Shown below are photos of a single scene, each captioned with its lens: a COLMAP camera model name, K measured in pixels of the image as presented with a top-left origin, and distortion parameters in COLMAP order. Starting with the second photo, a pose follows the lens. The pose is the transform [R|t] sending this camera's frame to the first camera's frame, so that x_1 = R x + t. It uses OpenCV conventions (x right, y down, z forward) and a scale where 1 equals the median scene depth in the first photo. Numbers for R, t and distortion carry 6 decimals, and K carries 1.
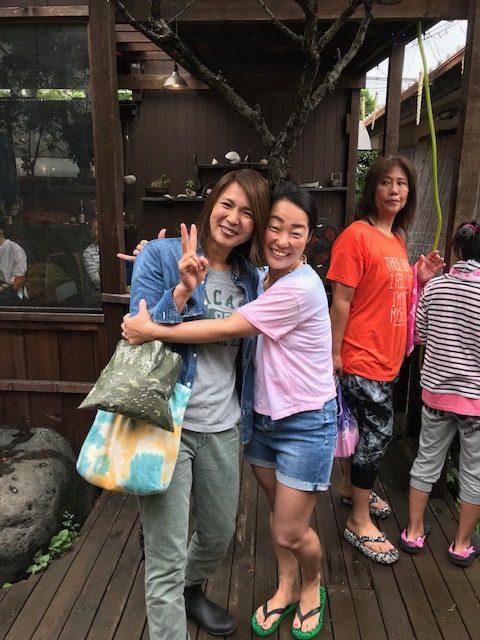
lens RADIAL K [[525.7, 0, 239.3], [0, 525.7, 322.5], [0, 0, 1]] dist [0.001404, -0.018306]
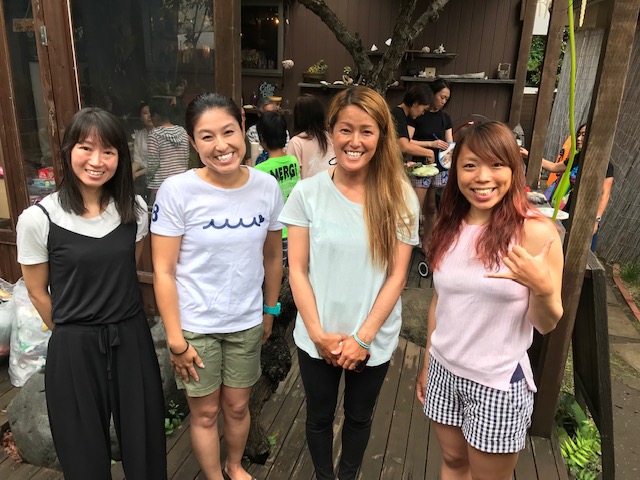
lens RADIAL K [[525.7, 0, 319.2], [0, 525.7, 240.2], [0, 0, 1]] dist [0.001404, -0.018306]
pose [[0.980603, 0.087823, -0.175228, 0.115646], [-0.071887, 0.992848, 0.095319, -0.085606], [0.182346, -0.080873, 0.979903, 0.013312]]
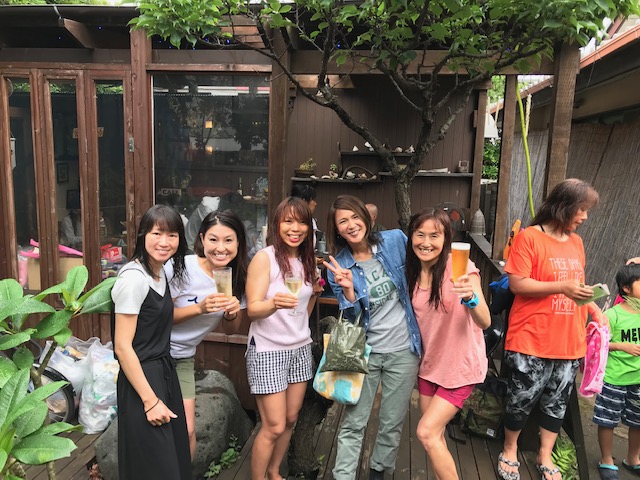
lens RADIAL K [[525.7, 0, 319.1], [0, 525.7, 240.0], [0, 0, 1]] dist [0.001404, -0.018306]
pose [[0.993820, 0.041533, -0.102936, 0.000489], [-0.049603, 0.995787, -0.077117, -0.030313], [0.099300, 0.081747, 0.991694, -0.282812]]
